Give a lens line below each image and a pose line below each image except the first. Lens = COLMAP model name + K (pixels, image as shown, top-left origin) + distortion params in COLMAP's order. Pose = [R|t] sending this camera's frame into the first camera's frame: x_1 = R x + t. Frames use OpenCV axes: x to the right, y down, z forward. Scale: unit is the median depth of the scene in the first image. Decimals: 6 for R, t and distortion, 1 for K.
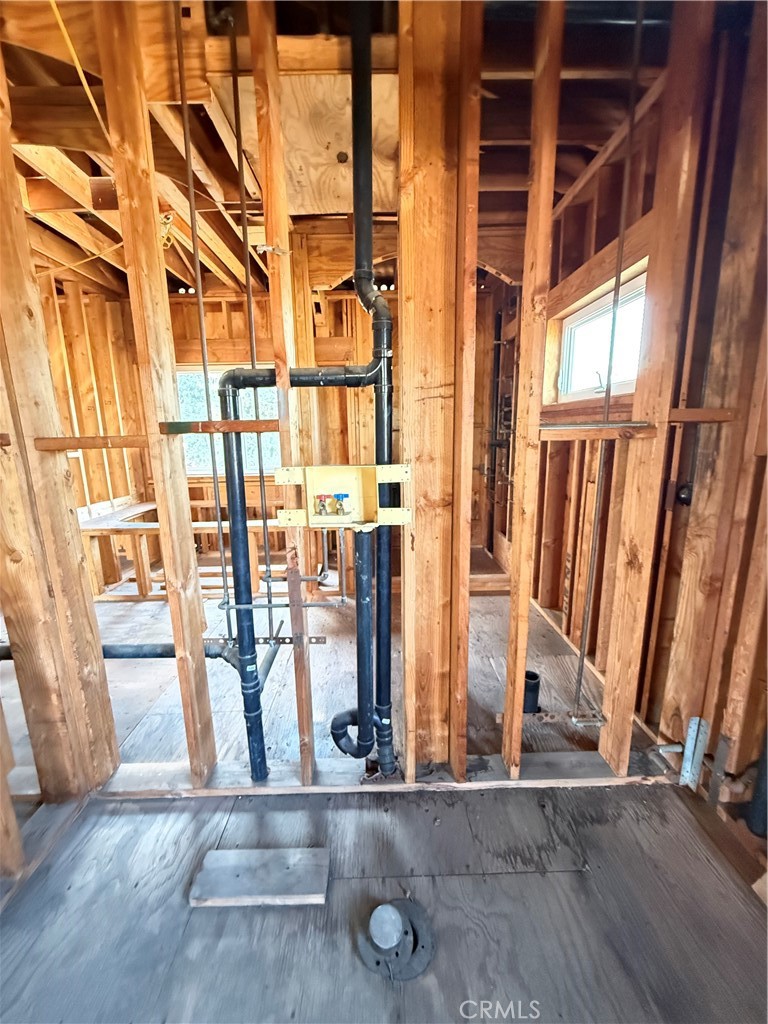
lens RADIAL K [[406.5, 0, 384.3], [0, 406.5, 511.1], [0, 0, 1]] dist [-0.001197, 0.000694]
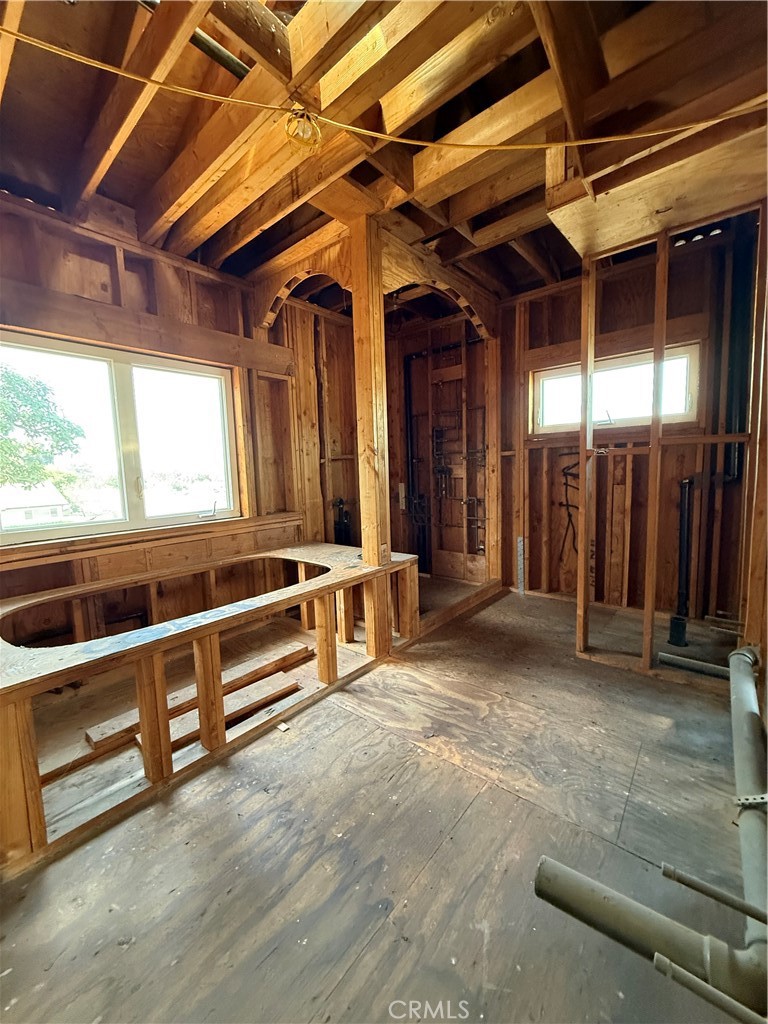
lens RADIAL K [[406.5, 0, 383.0], [0, 406.5, 511.0], [0, 0, 1]] dist [-0.001197, 0.000694]
pose [[0.662296, -0.085710, 0.744324, -0.545350], [0.172628, 0.984163, -0.040275, -0.030908], [-0.729084, 0.155165, 0.666603, 0.322044]]
